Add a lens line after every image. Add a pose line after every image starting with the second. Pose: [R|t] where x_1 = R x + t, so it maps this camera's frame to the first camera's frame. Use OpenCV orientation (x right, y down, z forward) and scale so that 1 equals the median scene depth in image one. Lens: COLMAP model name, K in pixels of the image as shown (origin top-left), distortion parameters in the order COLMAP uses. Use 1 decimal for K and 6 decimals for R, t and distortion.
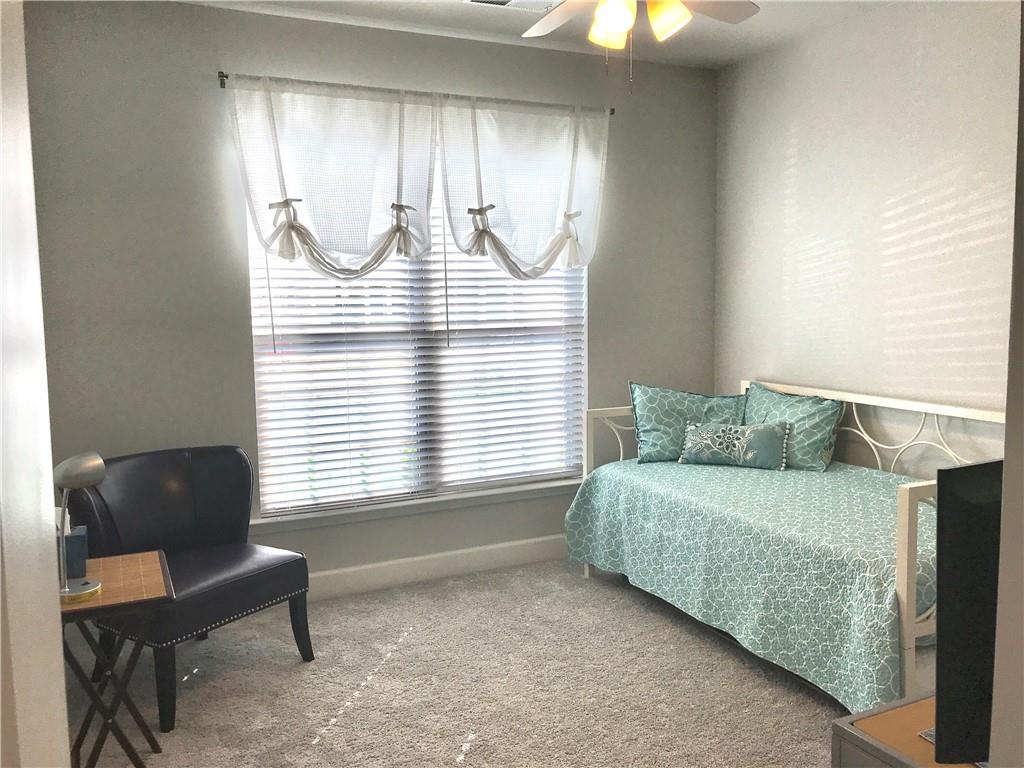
lens RADIAL K [[845.0, 0, 512.0], [0, 845.0, 384.0], [0, 0, 1]] dist [0.012421, 0.001813]
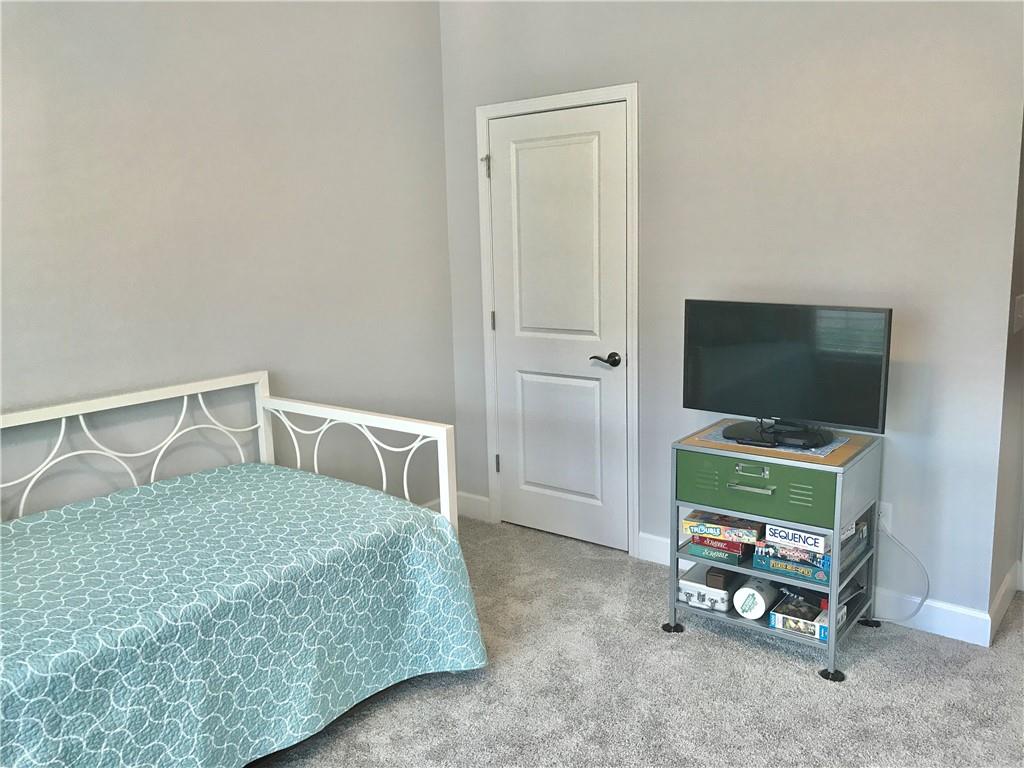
lens RADIAL K [[845.0, 0, 512.0], [0, 845.0, 384.0], [0, 0, 1]] dist [0.012421, 0.001813]
pose [[-0.452699, -0.132752, 0.881726, -0.418602], [0.126166, 0.969370, 0.210724, -0.120584], [-0.882692, 0.206639, -0.422084, 1.104263]]
